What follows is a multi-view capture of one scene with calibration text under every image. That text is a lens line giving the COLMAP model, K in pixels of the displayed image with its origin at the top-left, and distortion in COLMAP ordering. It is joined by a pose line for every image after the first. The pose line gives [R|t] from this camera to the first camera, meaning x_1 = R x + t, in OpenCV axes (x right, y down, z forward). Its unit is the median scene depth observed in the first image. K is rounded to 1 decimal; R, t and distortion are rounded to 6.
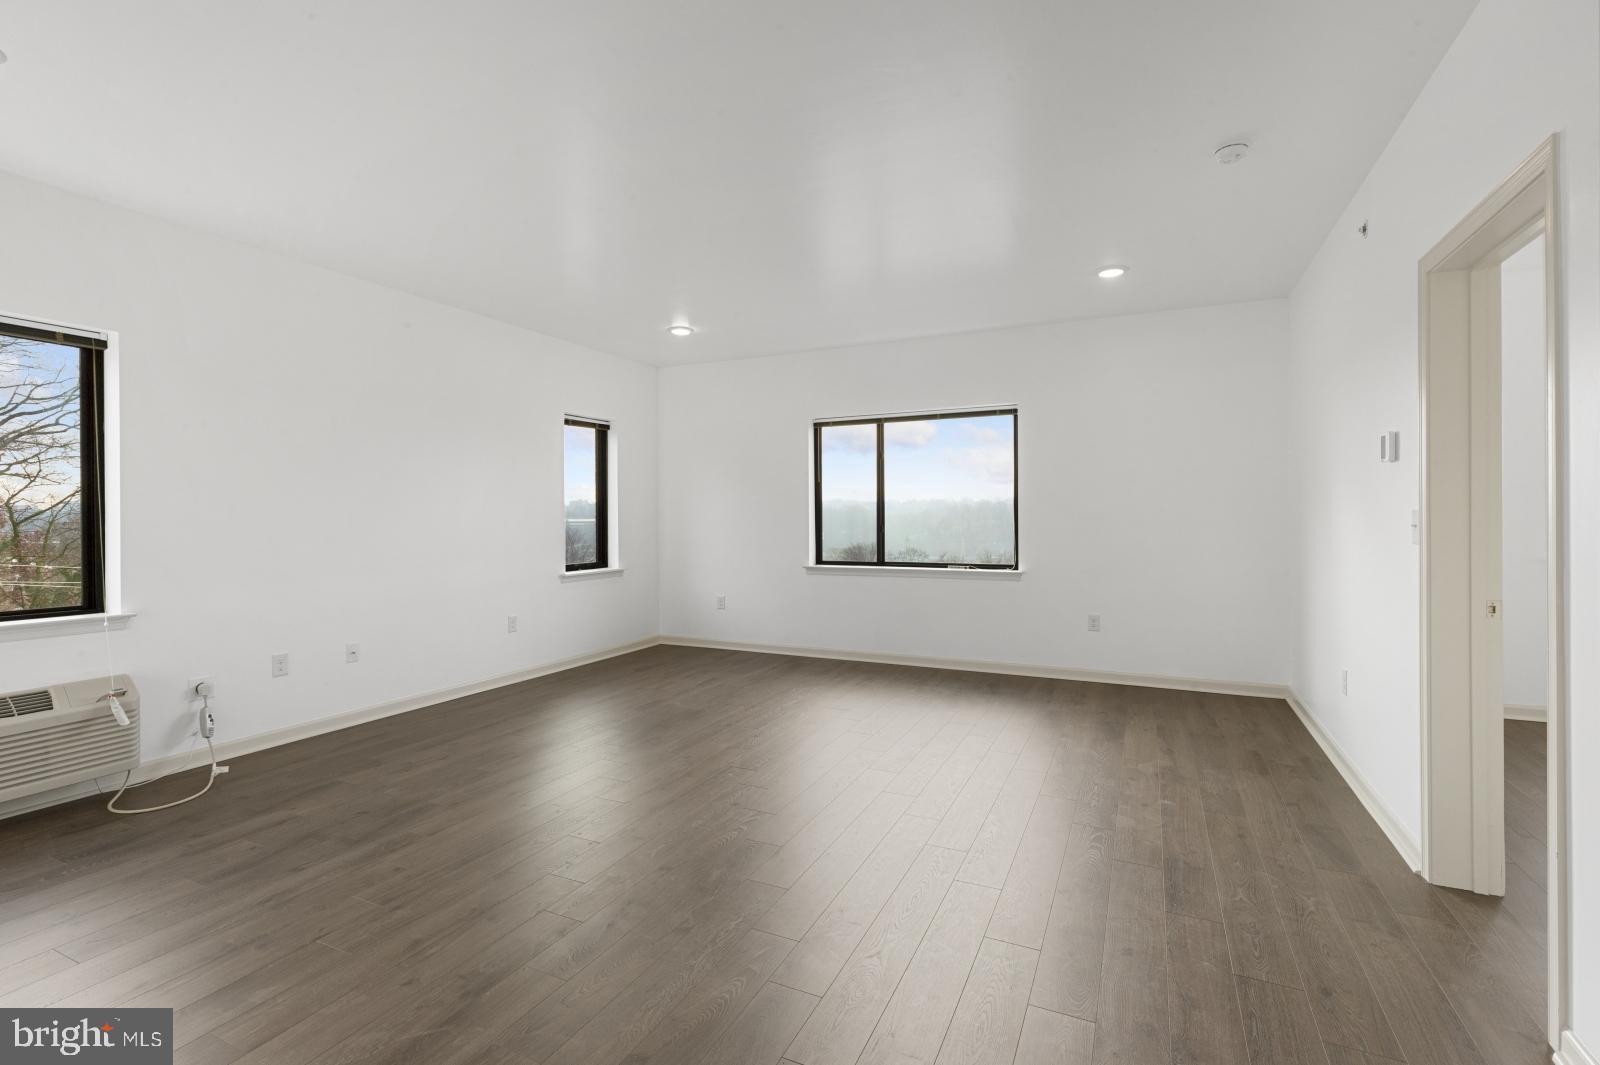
lens RADIAL K [[742.0, 0, 797.5], [0, 742.0, 516.8], [0, 0, 1]] dist [0.004148, 0.000101]
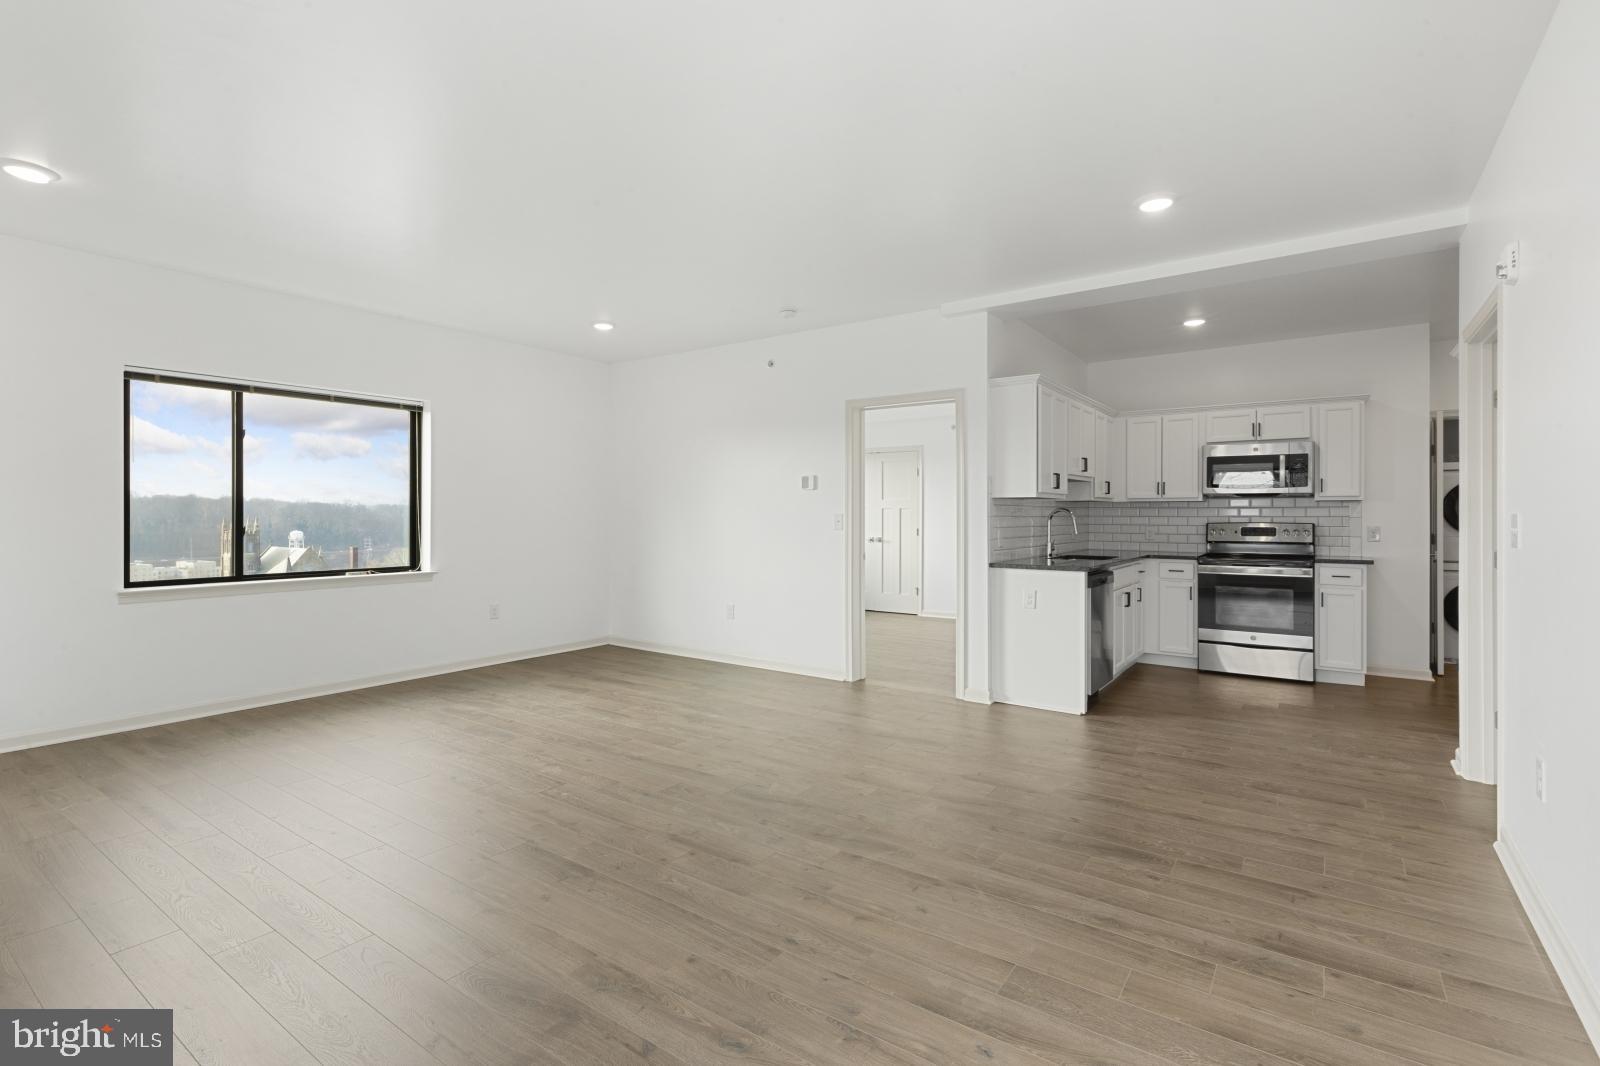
lens RADIAL K [[742.0, 0, 797.5], [0, 742.0, 517.3], [0, 0, 1]] dist [0.004148, 0.000101]
pose [[0.158331, 0.005741, 0.987369, -0.605841], [0.000101, 0.999983, -0.005830, 0.006739], [-0.987386, 0.001023, 0.158328, 0.359201]]
